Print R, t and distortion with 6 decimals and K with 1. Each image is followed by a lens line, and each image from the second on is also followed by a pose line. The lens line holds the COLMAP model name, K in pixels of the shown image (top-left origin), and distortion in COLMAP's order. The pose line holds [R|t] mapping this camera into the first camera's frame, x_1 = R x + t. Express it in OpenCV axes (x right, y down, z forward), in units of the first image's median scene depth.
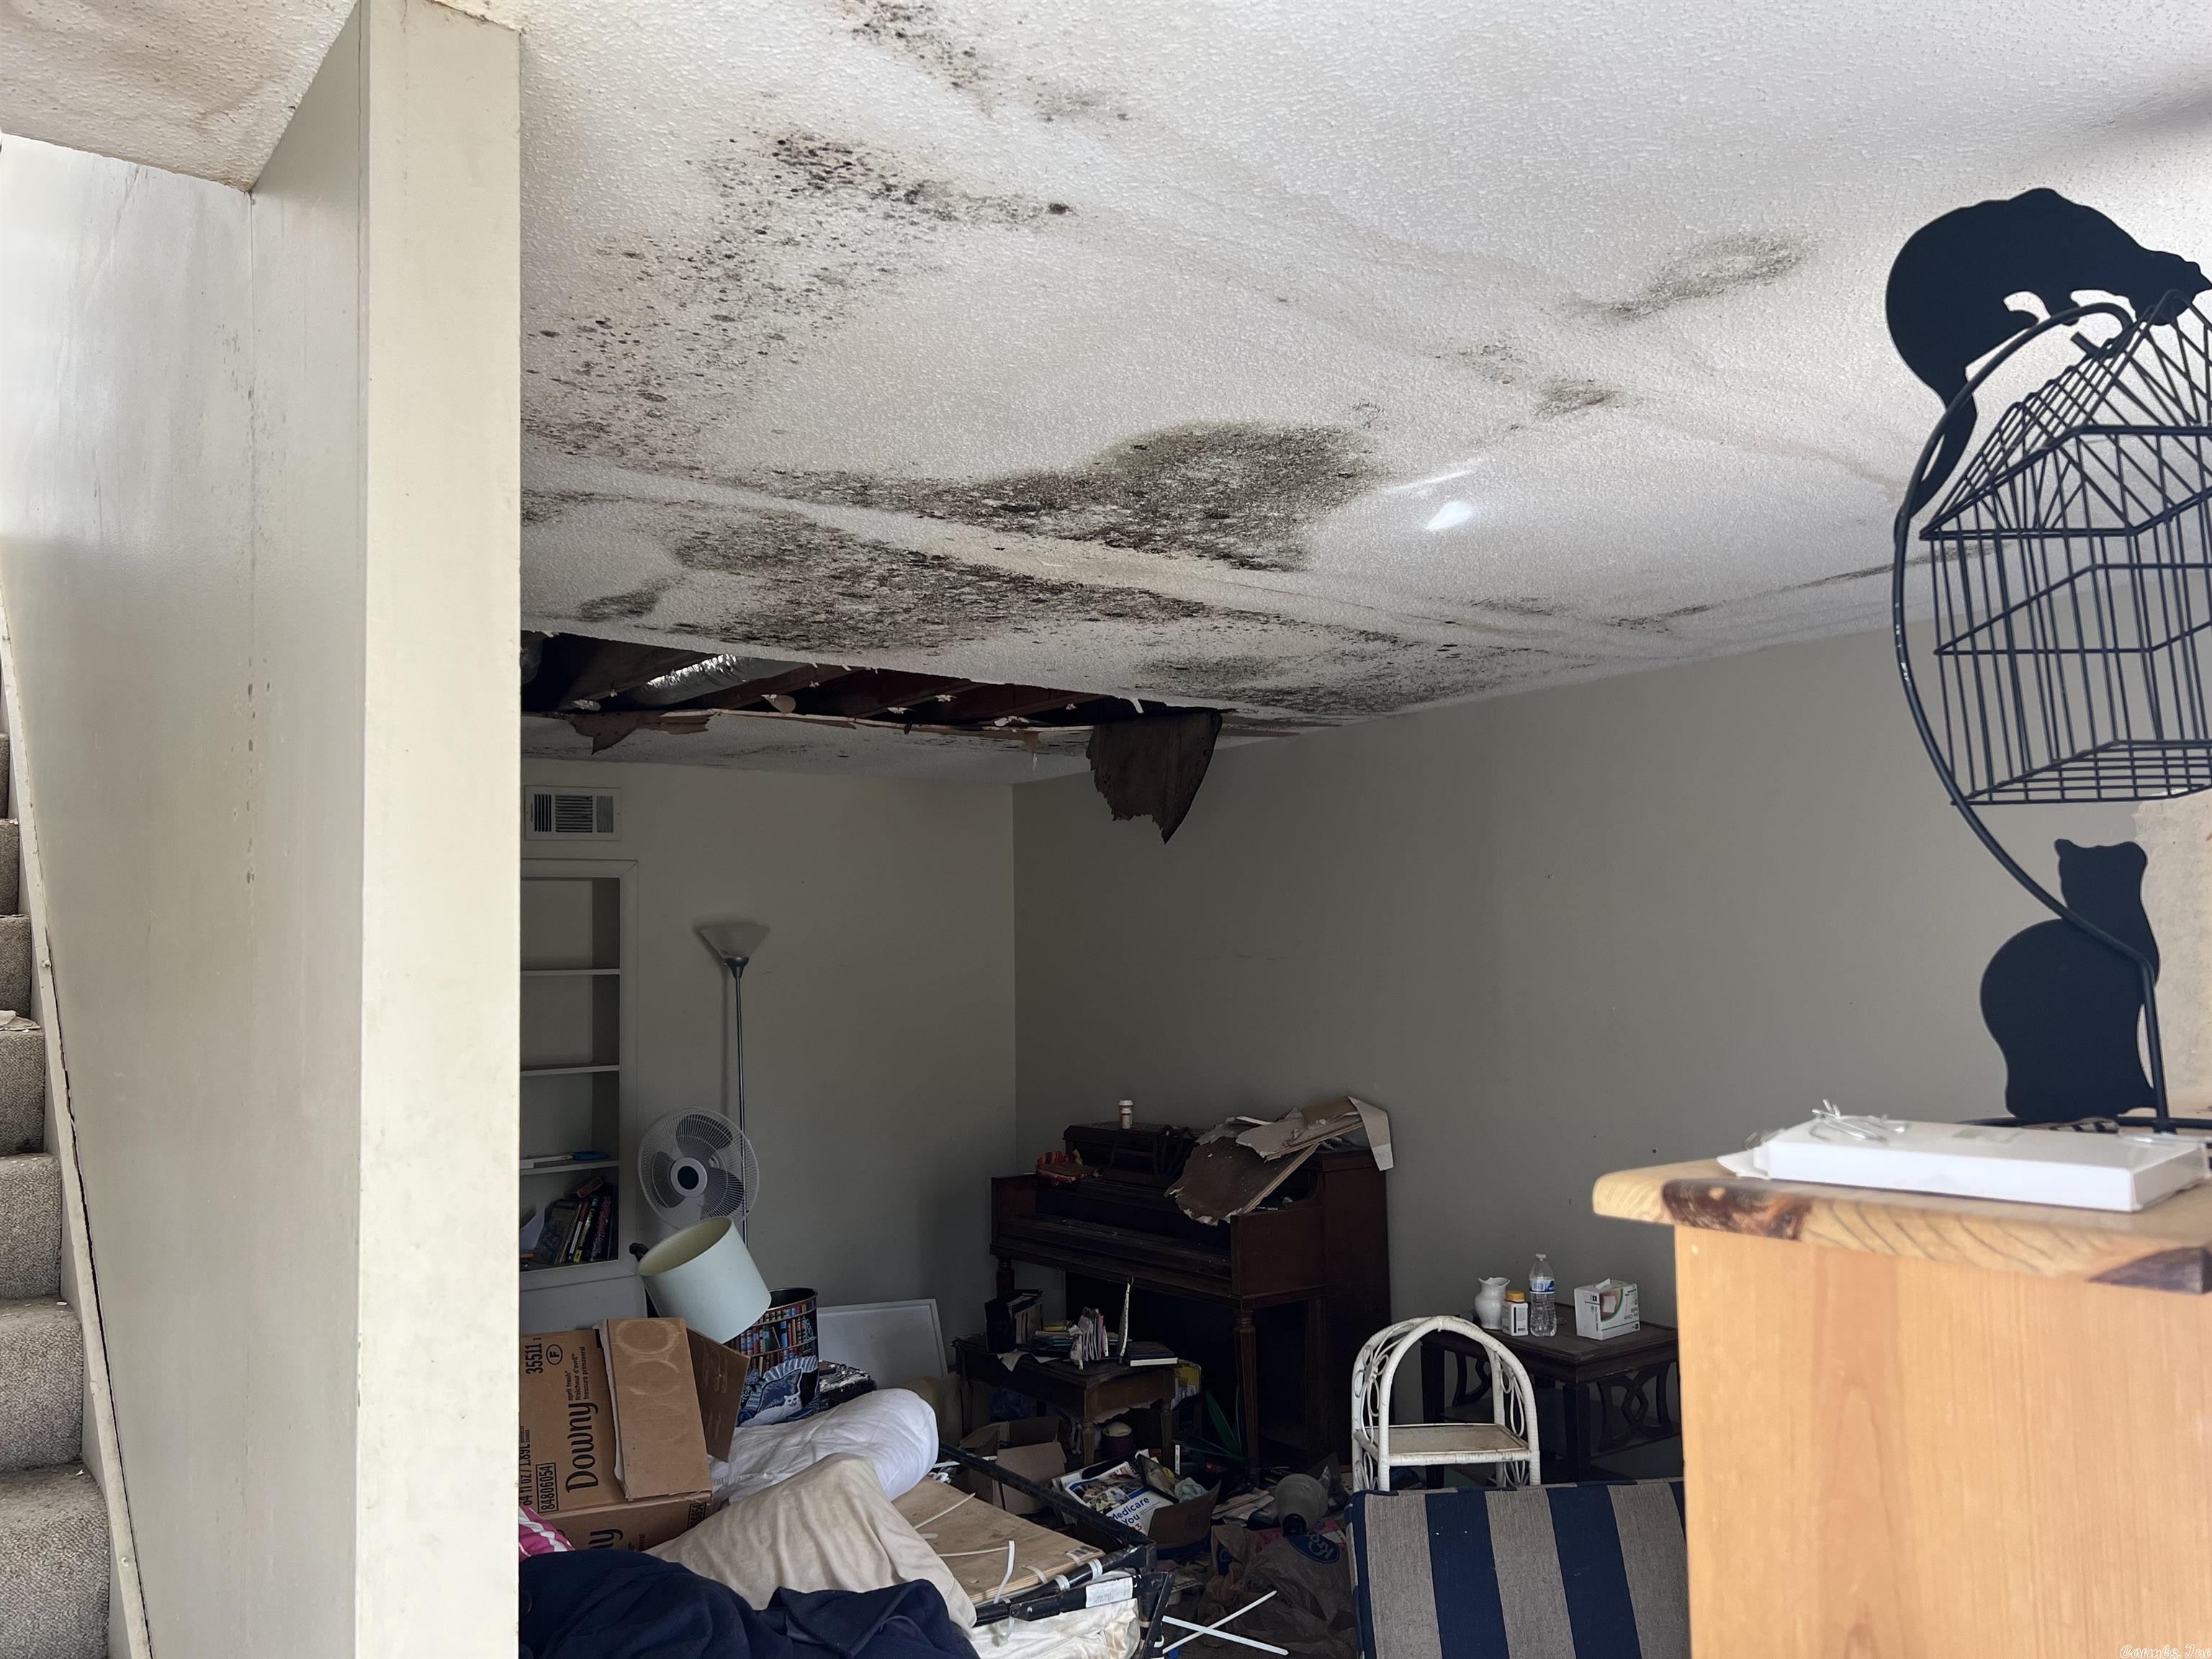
lens RADIAL K [[1623.7, 0, 1131.6], [0, 1623.7, 840.2], [0, 0, 1]] dist [0.095760, -0.175915]
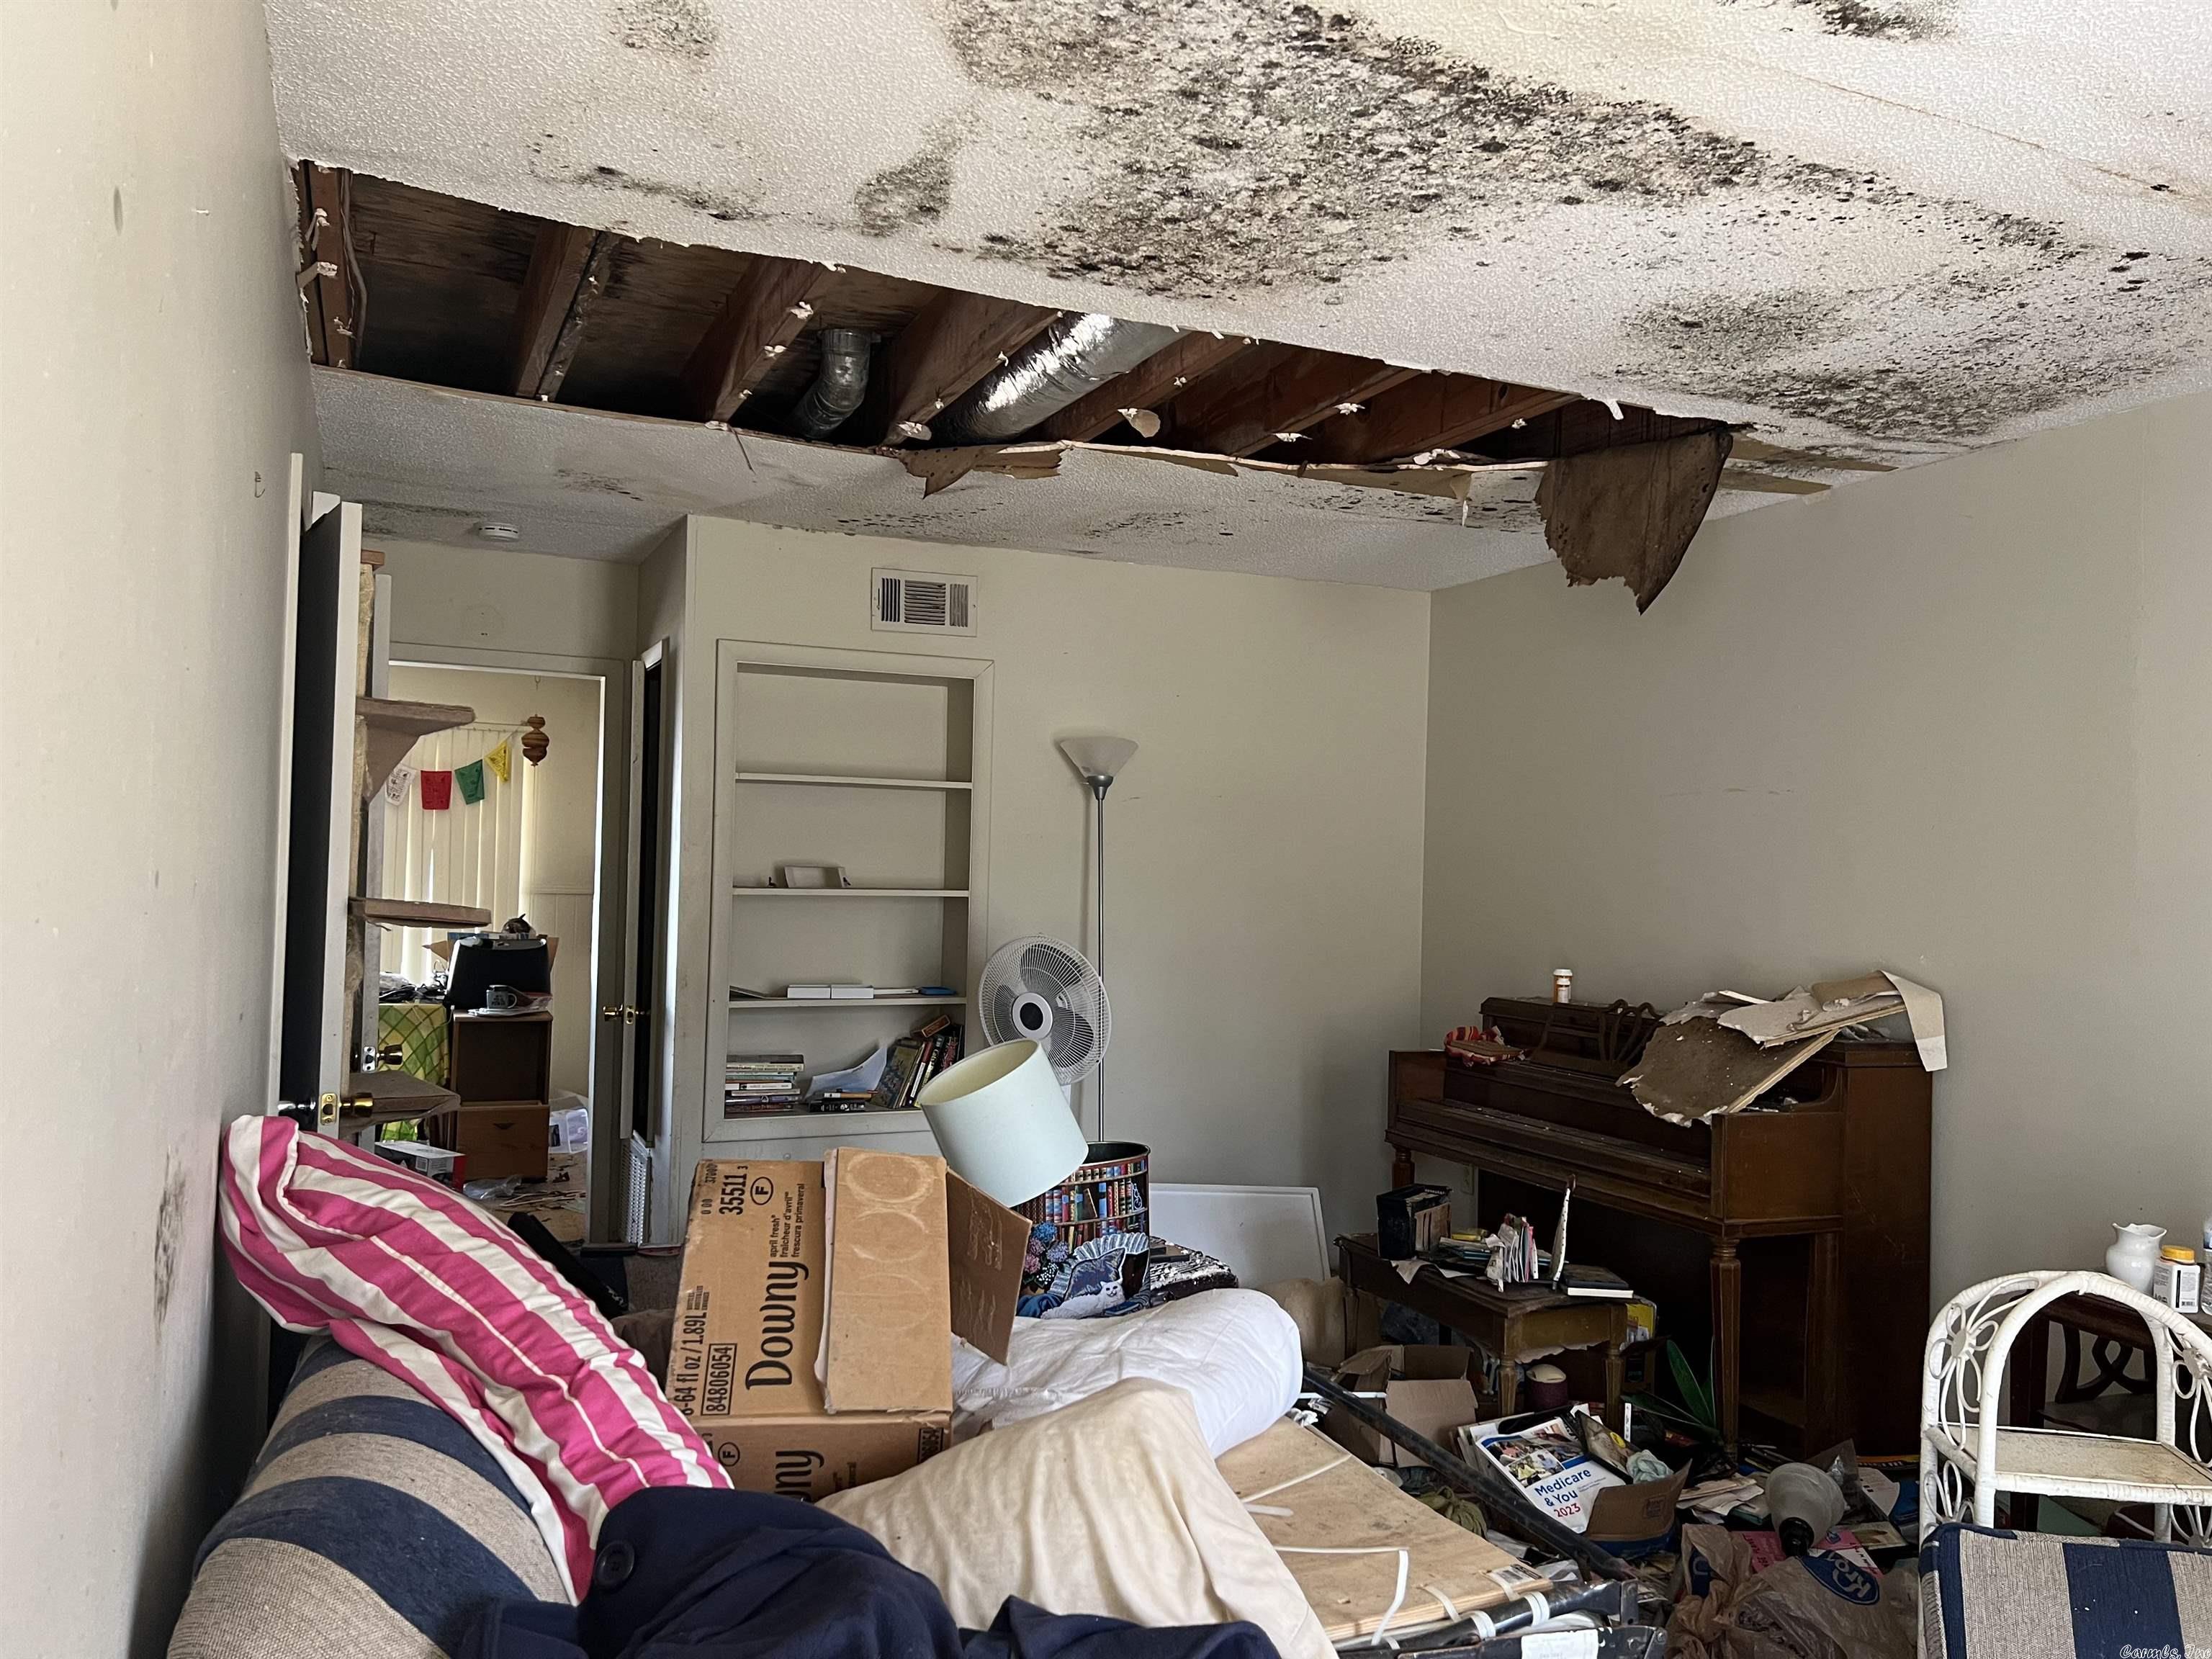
lens RADIAL K [[1632.8, 0, 1135.7], [0, 1632.8, 834.6], [0, 0, 1]] dist [0.084590, -0.117414]
pose [[0.969210, 0.038876, -0.243146, -0.024432], [-0.026117, 0.998118, 0.055481, 0.100559], [0.244846, -0.047422, 0.968402, 0.311691]]
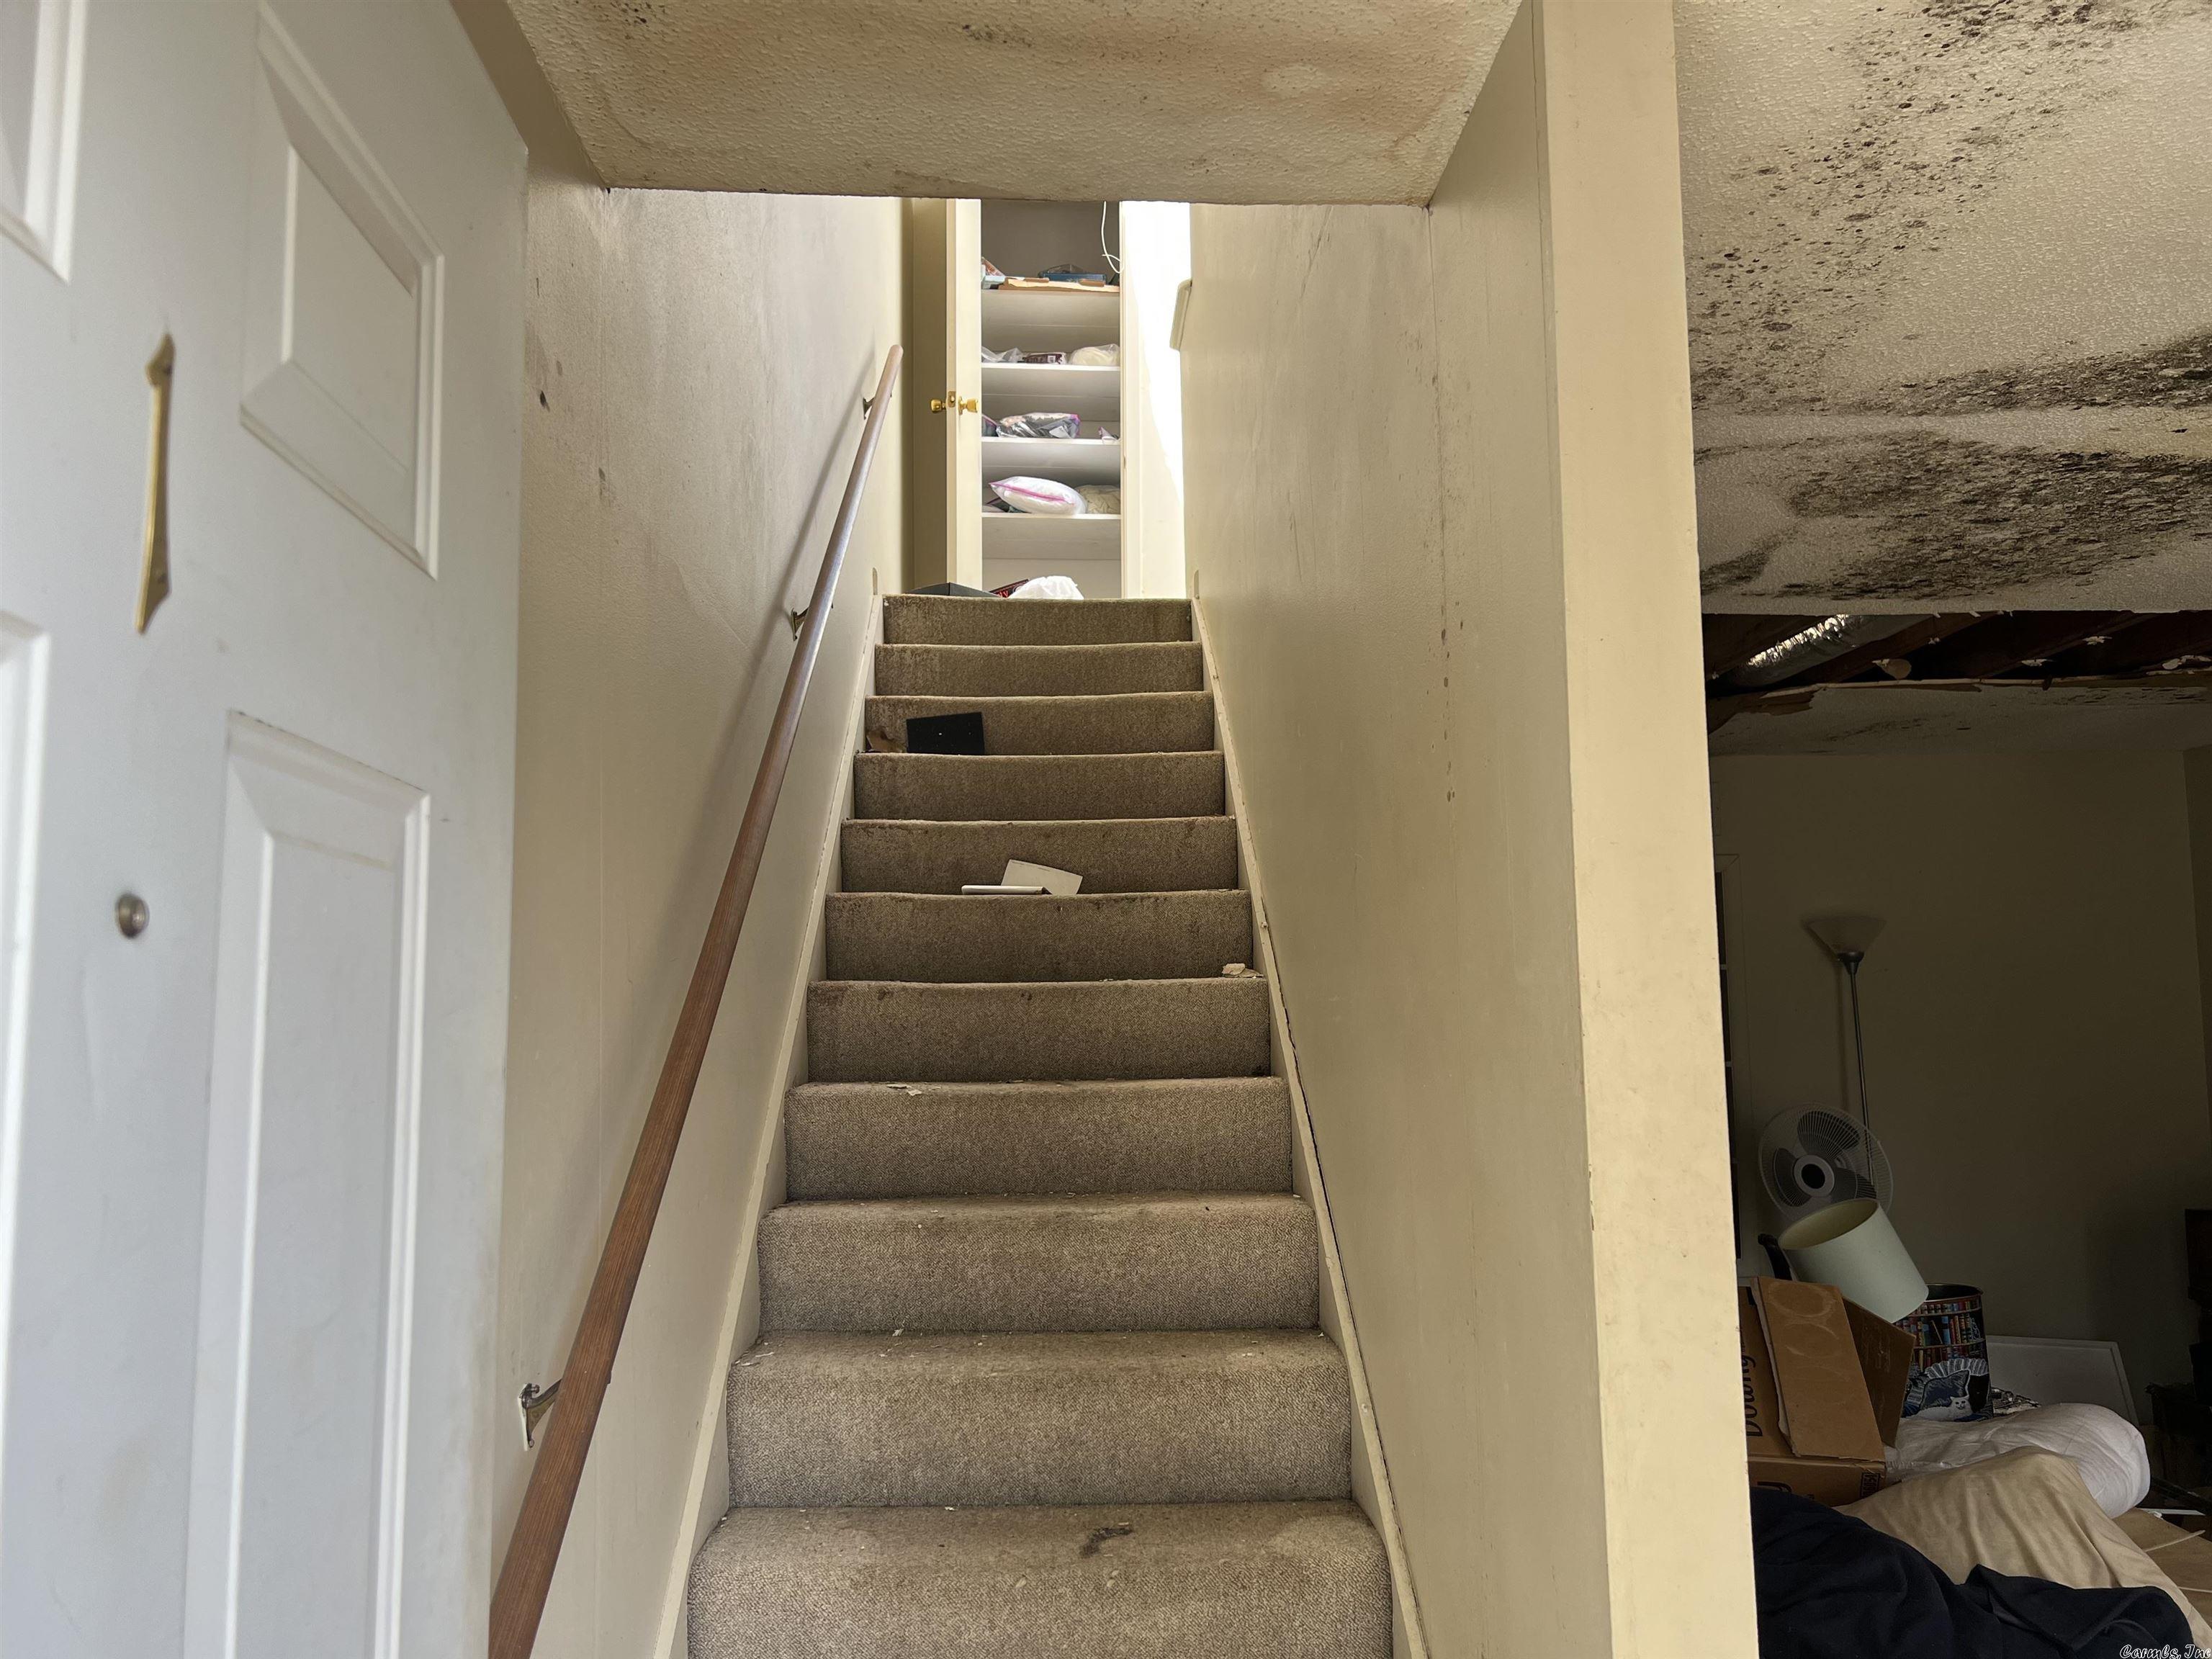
lens RADIAL K [[1650.0, 0, 1167.9], [0, 1650.0, 855.7], [0, 0, 1]] dist [0.067004, -0.063152]
pose [[0.818654, -0.045108, -0.572512, -0.019482], [0.039877, 0.998969, -0.021686, 0.038655], [0.572900, -0.005076, 0.819609, -0.029073]]
